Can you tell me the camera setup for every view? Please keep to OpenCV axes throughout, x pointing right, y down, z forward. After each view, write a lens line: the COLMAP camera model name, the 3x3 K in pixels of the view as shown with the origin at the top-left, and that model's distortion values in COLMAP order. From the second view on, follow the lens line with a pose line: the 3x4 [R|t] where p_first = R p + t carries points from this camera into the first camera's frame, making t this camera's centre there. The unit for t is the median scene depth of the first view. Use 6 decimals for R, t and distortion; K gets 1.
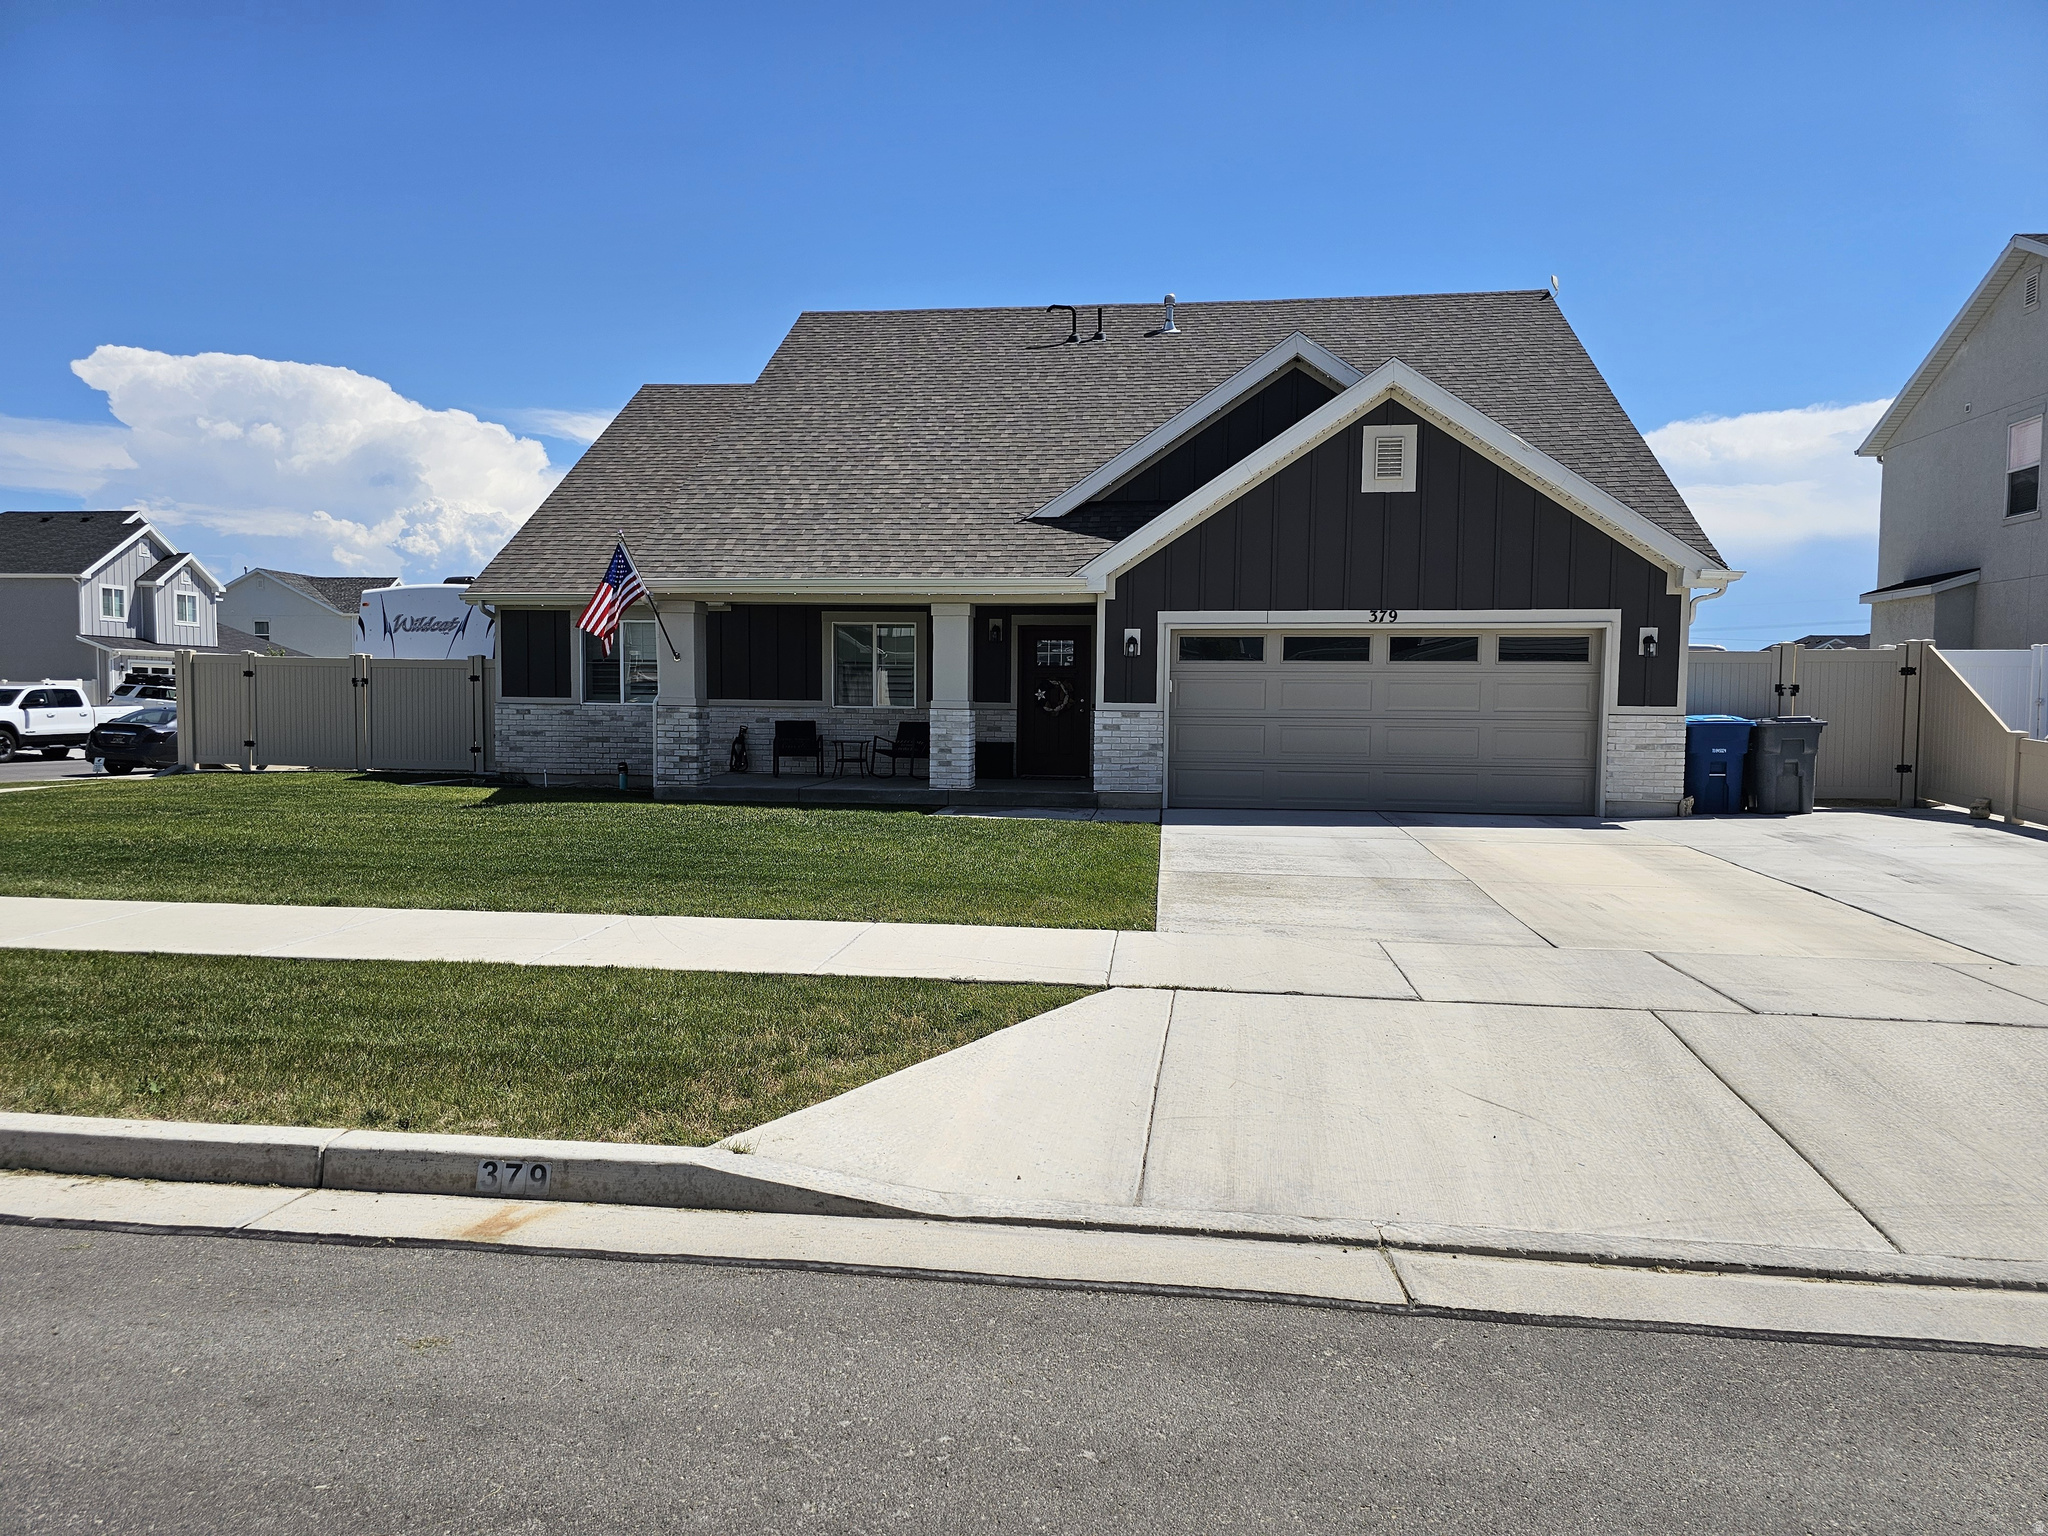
lens RADIAL K [[1361.1, 0, 1016.5], [0, 1361.1, 777.4], [0, 0, 1]] dist [0.091536, -0.094451]
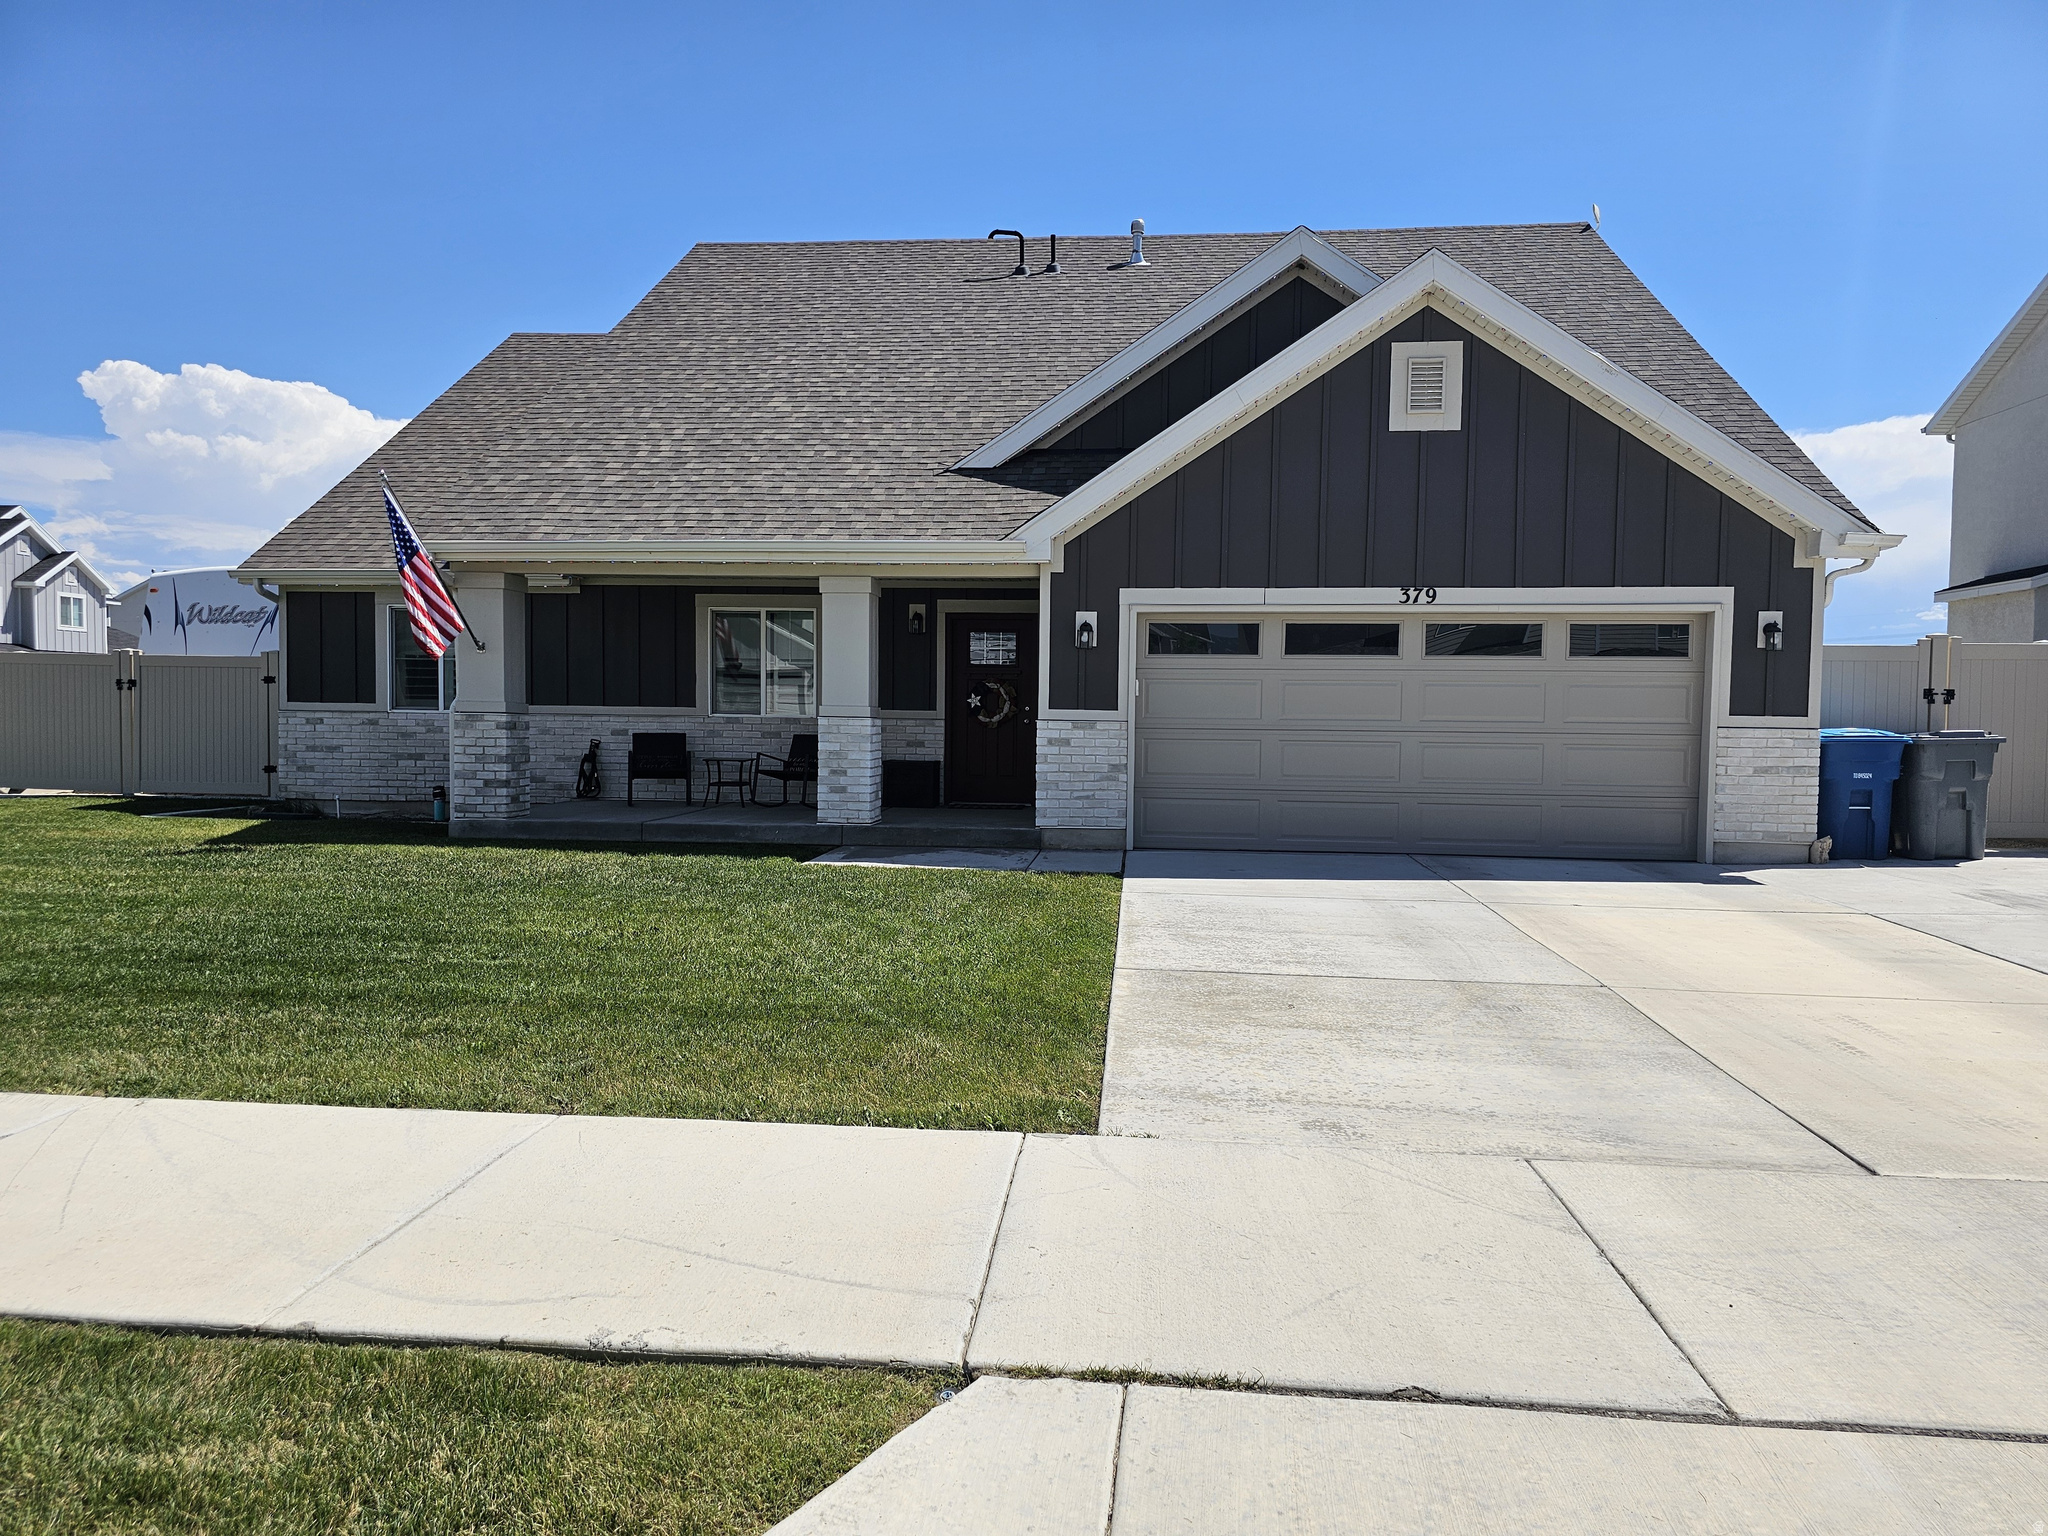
lens RADIAL K [[1345.4, 0, 1024.0], [0, 1345.4, 768.0], [0, 0, 1]] dist [0.093539, -0.109088]
pose [[0.999712, 0.001805, 0.023929, 0.032295], [-0.001370, 0.999834, -0.018156, -0.008820], [-0.023958, 0.018118, 0.999549, 0.252843]]
